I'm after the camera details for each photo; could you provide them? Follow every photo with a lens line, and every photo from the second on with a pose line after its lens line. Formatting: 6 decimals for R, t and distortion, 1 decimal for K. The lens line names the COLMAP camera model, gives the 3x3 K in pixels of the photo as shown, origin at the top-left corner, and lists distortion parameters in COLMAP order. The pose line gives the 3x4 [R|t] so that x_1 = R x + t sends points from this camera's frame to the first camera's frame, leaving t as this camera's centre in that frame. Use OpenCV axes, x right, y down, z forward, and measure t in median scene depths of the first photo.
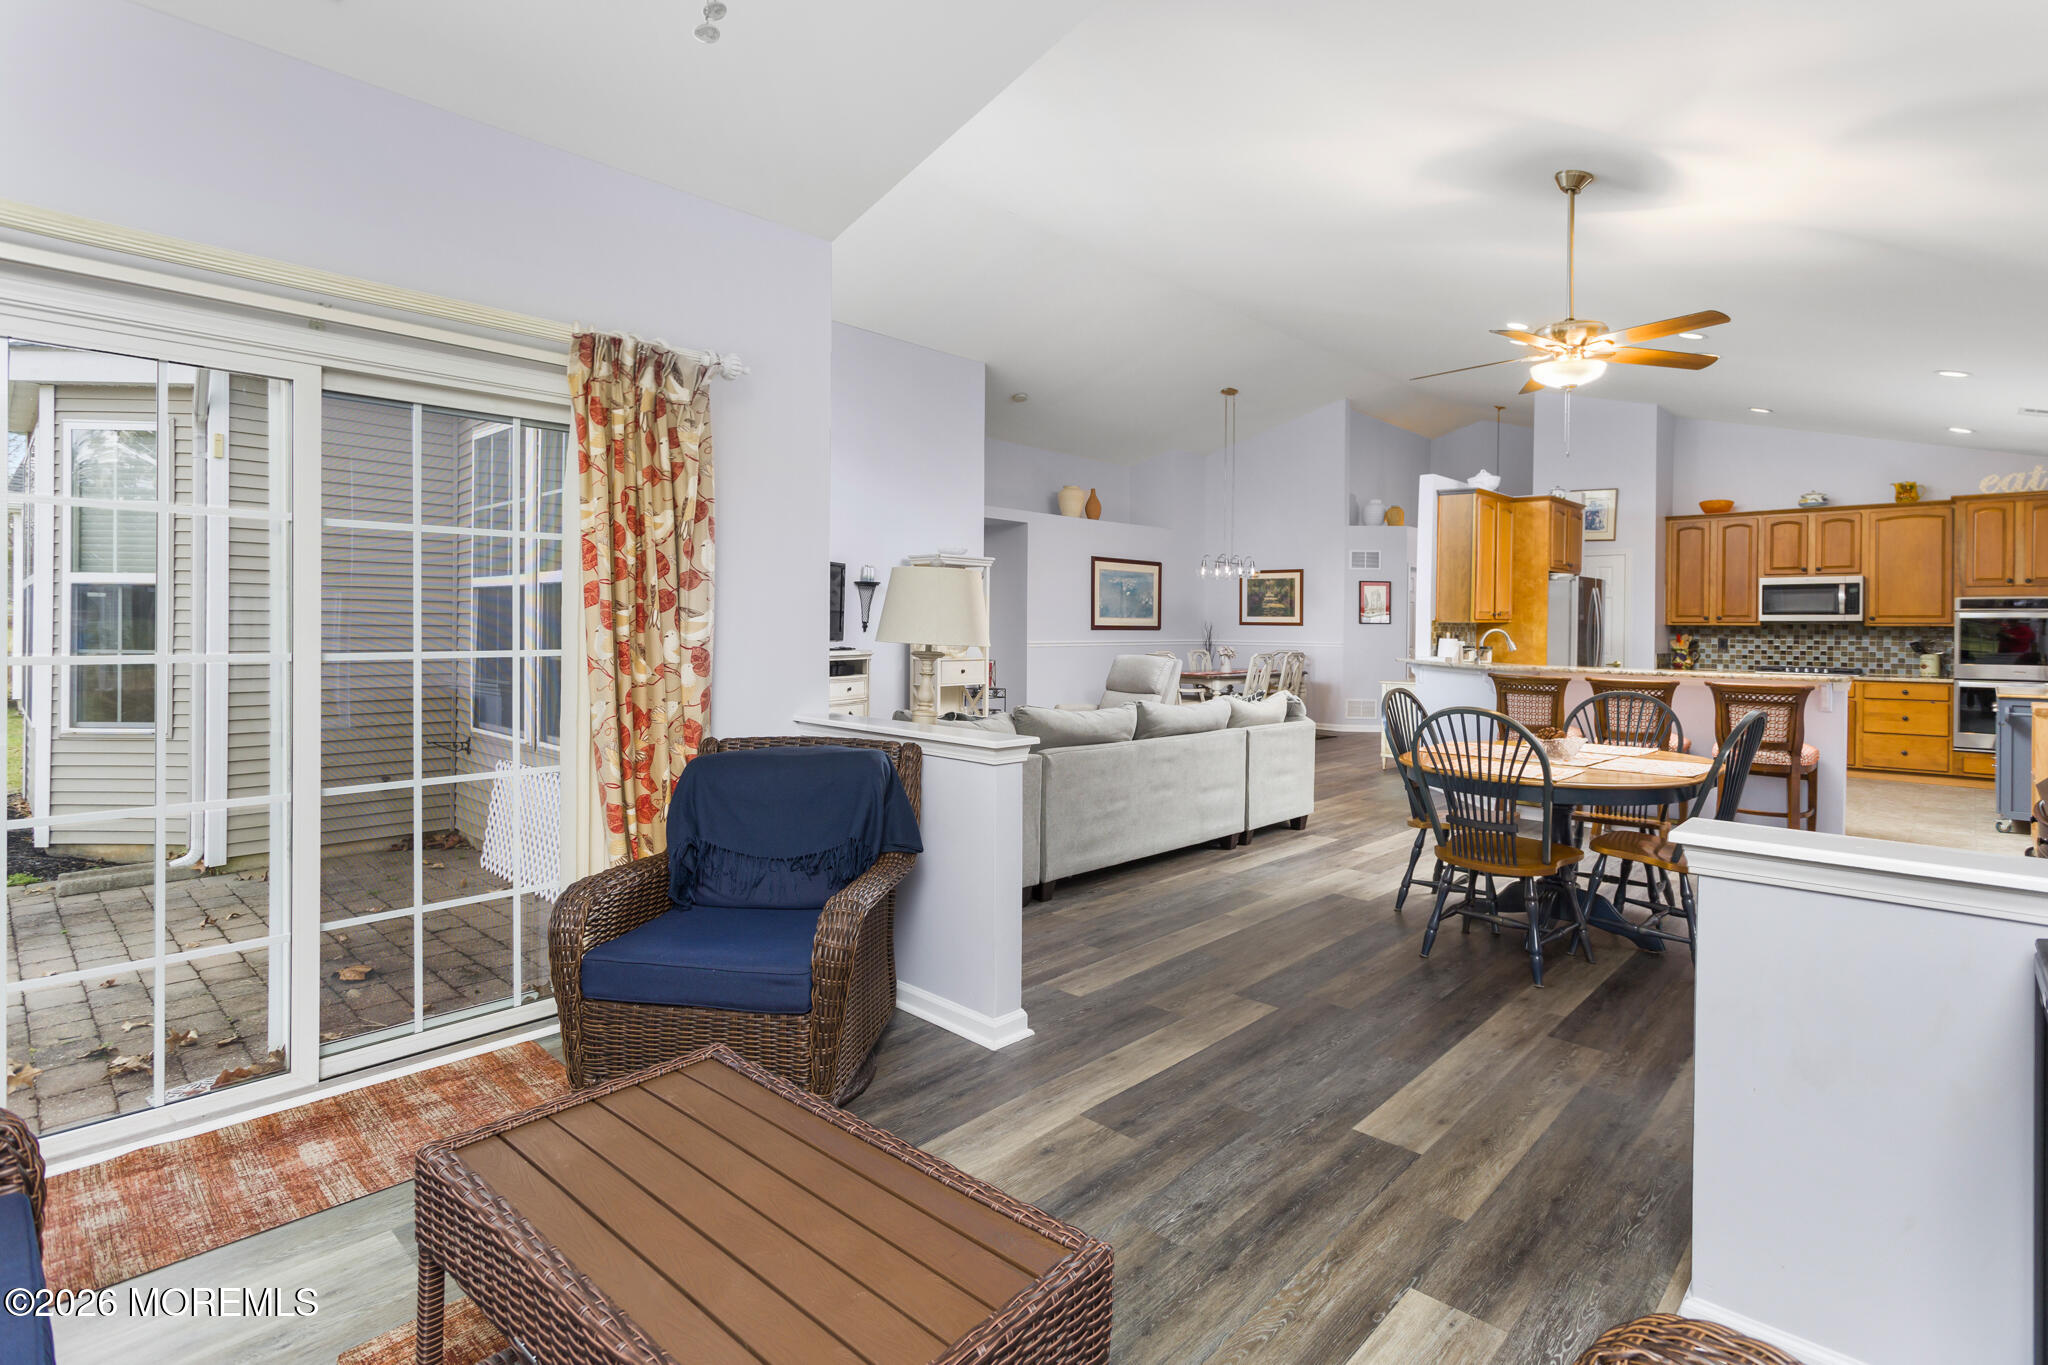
lens RADIAL K [[979.1, 0, 1016.3], [0, 979.1, 633.0], [0, 0, 1]] dist [0.005110, -0.002781]
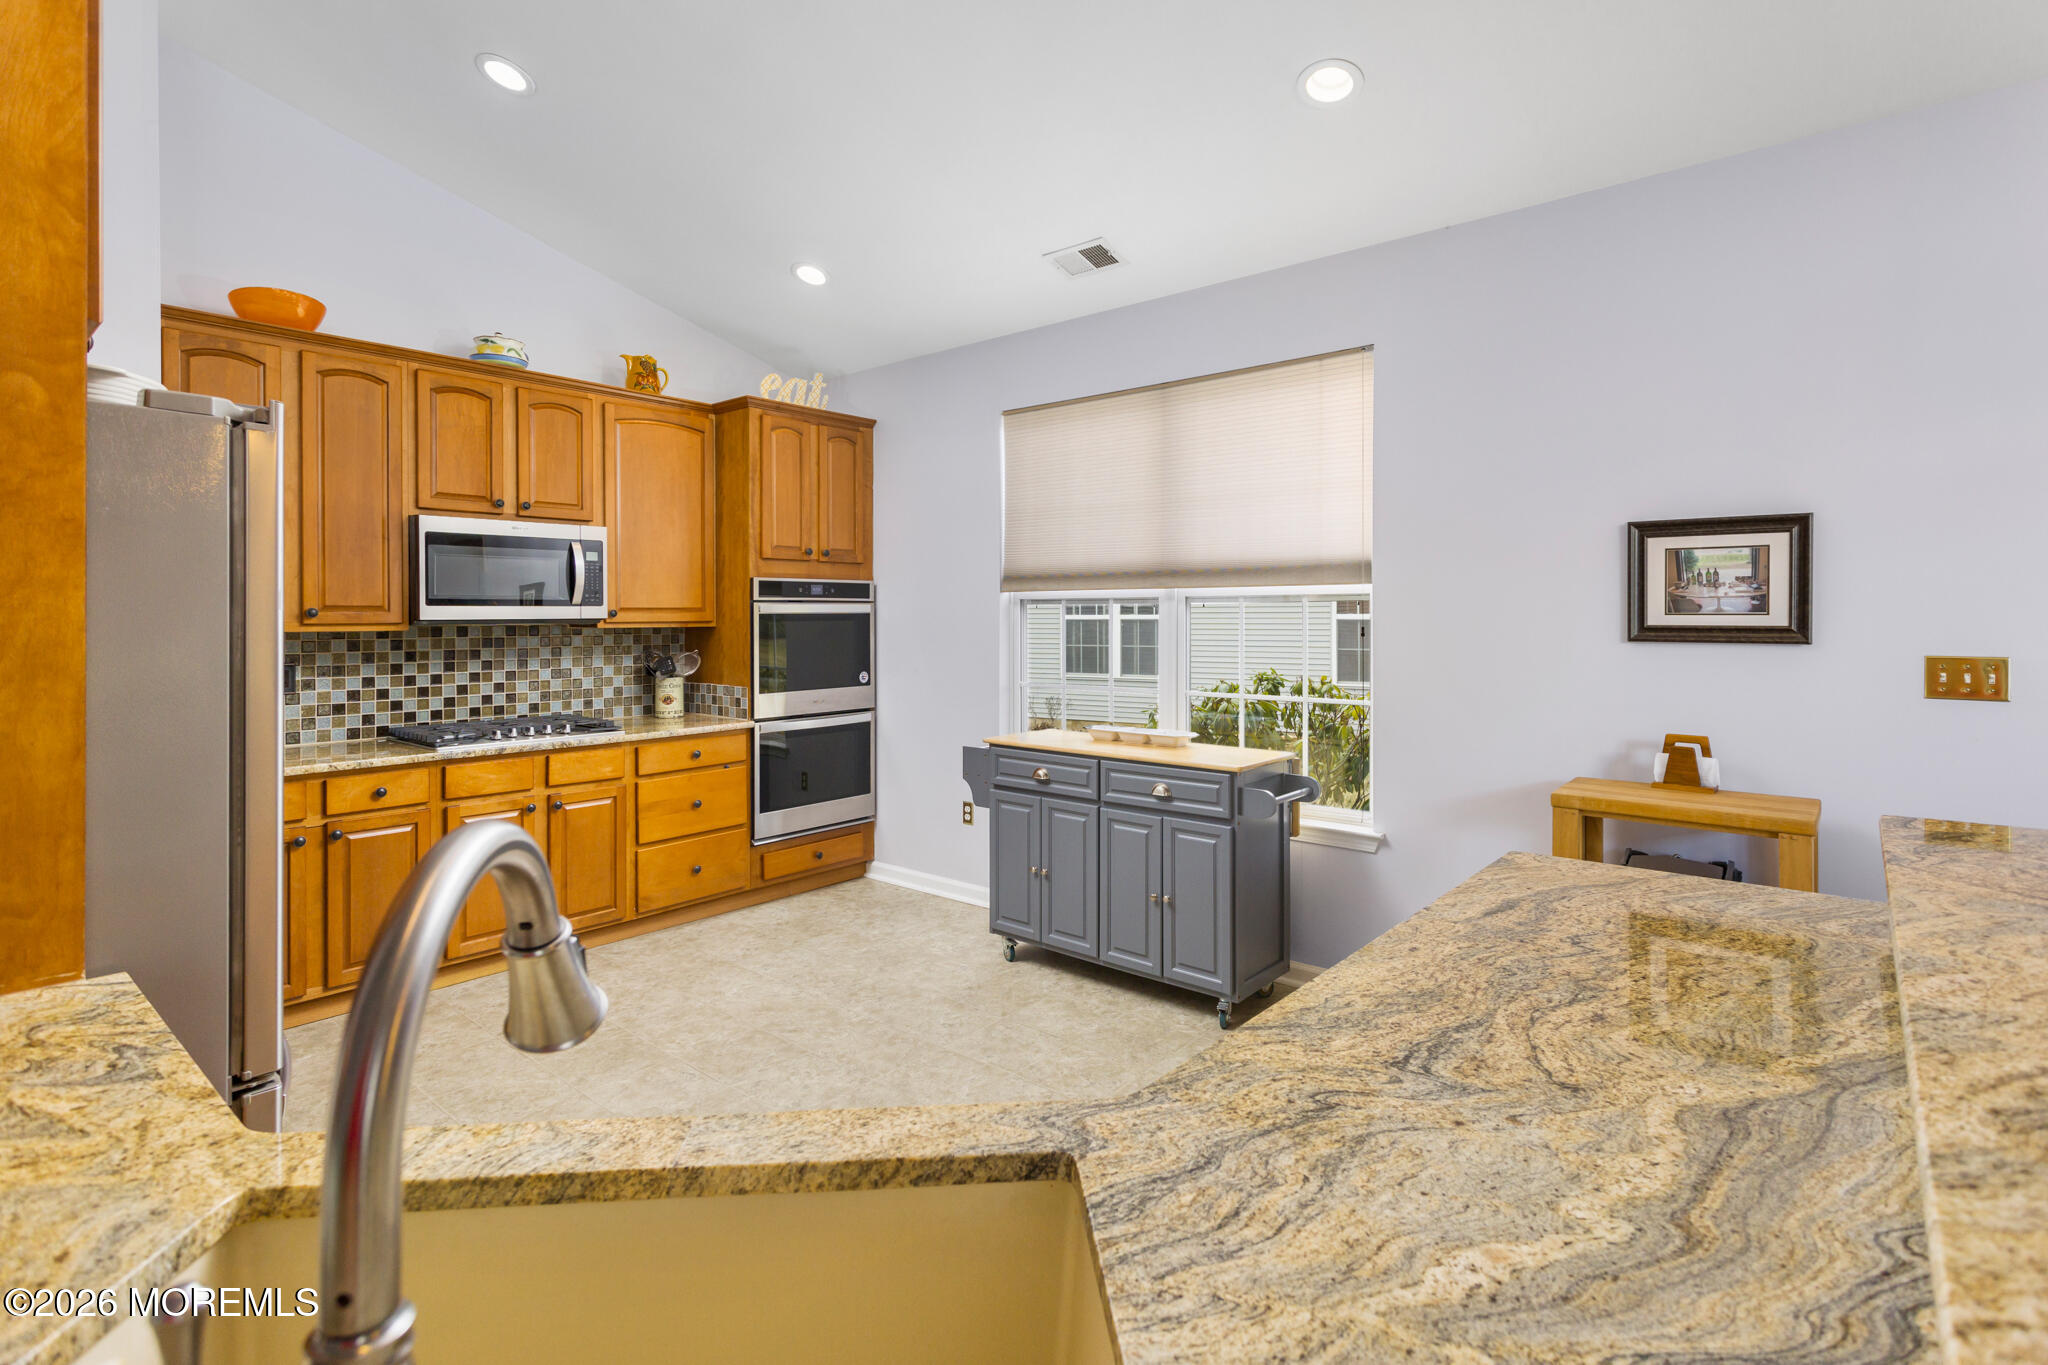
lens RADIAL K [[987.8, 0, 1022.1], [0, 987.8, 626.1], [0, 0, 1]] dist [-0.007621, 0.004856]
pose [[-0.073063, -0.020897, 0.997108, 0.349154], [0.010049, 0.999714, 0.021688, -0.017046], [-0.997277, 0.011604, -0.072832, 0.819866]]
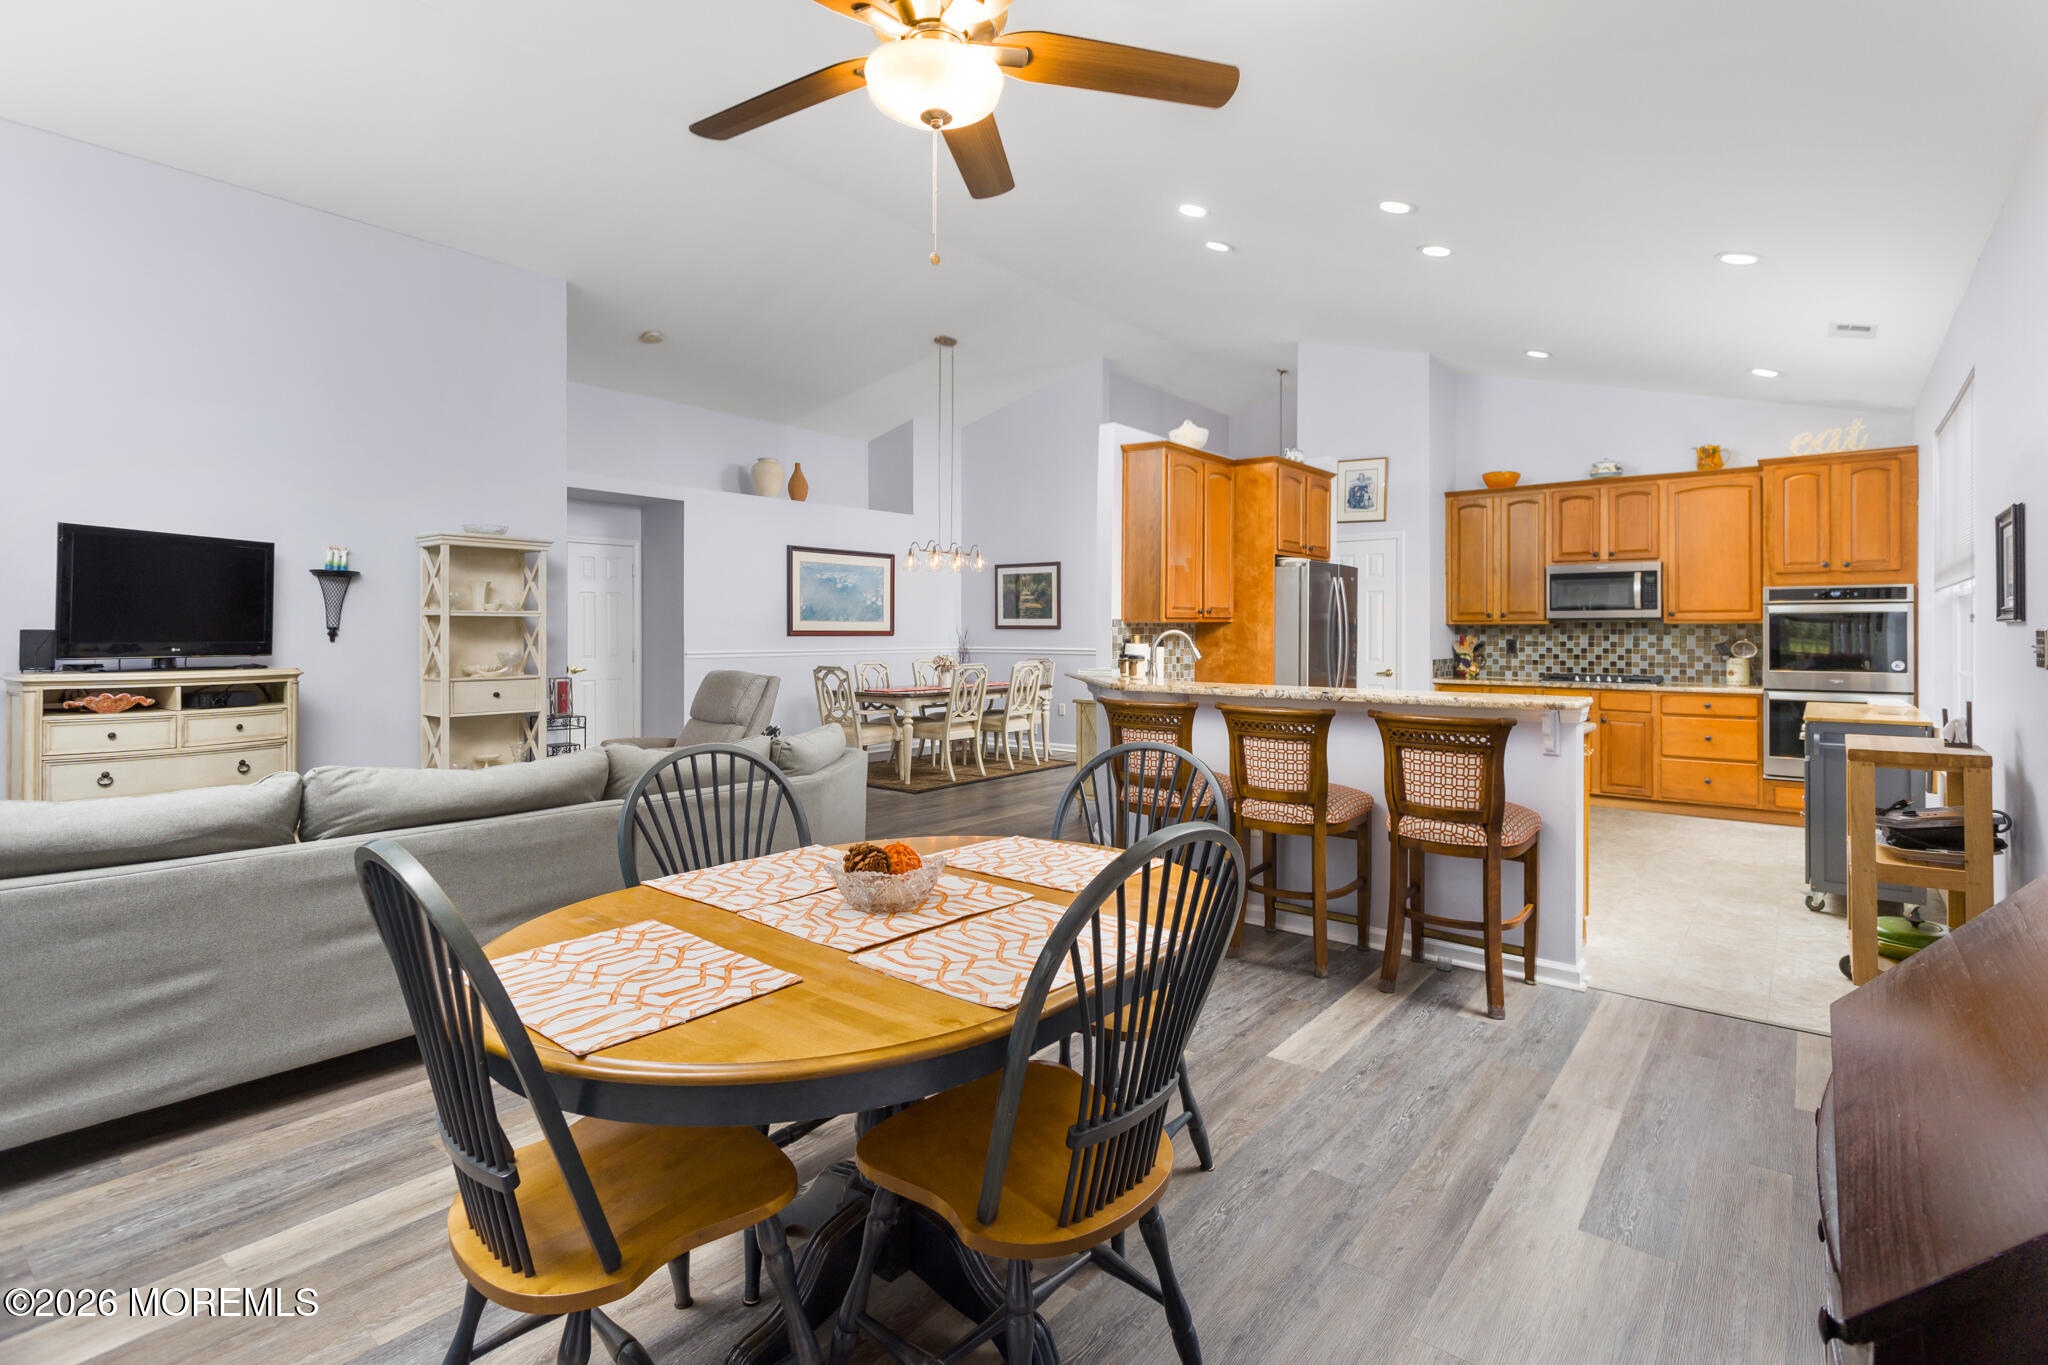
lens RADIAL K [[987.8, 0, 1014.2], [0, 987.8, 636.5], [0, 0, 1]] dist [-0.007621, 0.004856]
pose [[0.995739, -0.008868, 0.091784, 0.253725], [0.009131, 0.999955, -0.002456, 0.000687], [-0.091758, 0.003284, 0.995776, 0.237129]]
